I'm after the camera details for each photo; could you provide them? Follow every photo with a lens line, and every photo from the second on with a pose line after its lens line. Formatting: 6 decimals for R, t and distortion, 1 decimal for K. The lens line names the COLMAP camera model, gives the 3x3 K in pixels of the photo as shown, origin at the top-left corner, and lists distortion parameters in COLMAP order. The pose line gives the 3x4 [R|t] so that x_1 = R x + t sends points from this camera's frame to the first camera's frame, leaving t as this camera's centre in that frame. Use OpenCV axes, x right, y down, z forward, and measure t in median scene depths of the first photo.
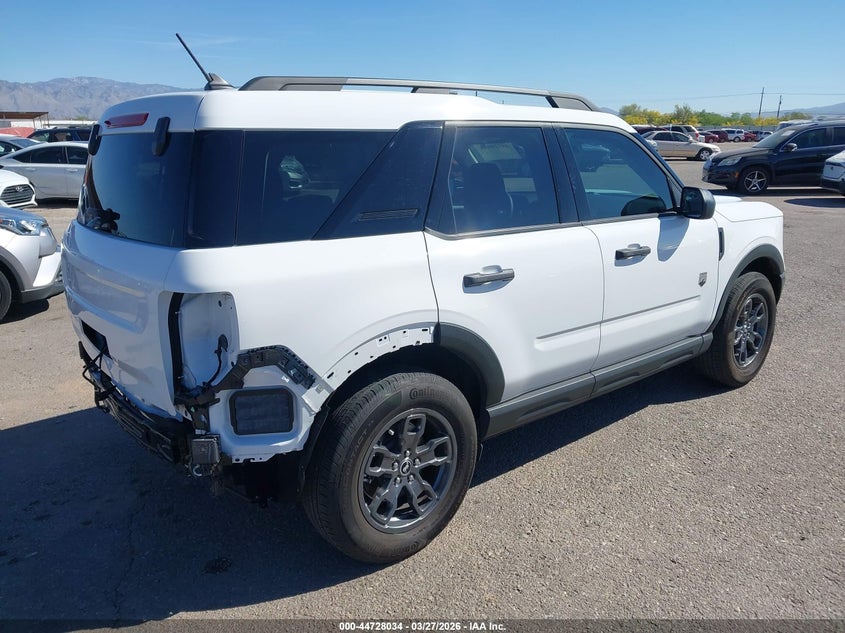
lens RADIAL K [[672.5, 0, 422.5], [0, 672.5, 316.5], [0, 0, 1]] dist [0.001340, -0.007264]
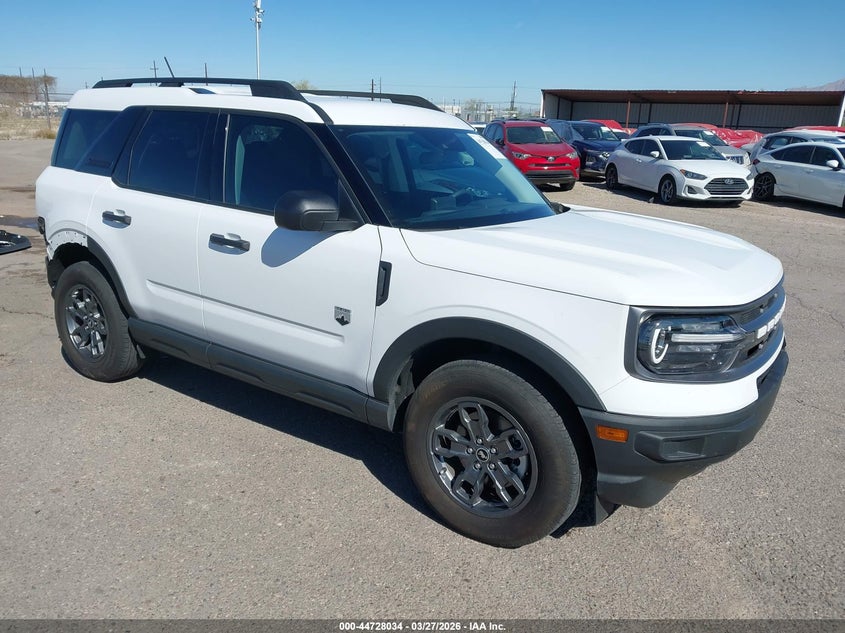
lens RADIAL K [[672.5, 0, 422.5], [0, 672.5, 316.5], [0, 0, 1]] dist [0.001340, -0.007264]
pose [[0.286731, 0.289851, -0.913111, 1.266136], [-0.291705, 0.934288, 0.204974, -0.264972], [0.912520, 0.207587, 0.352440, 0.882796]]
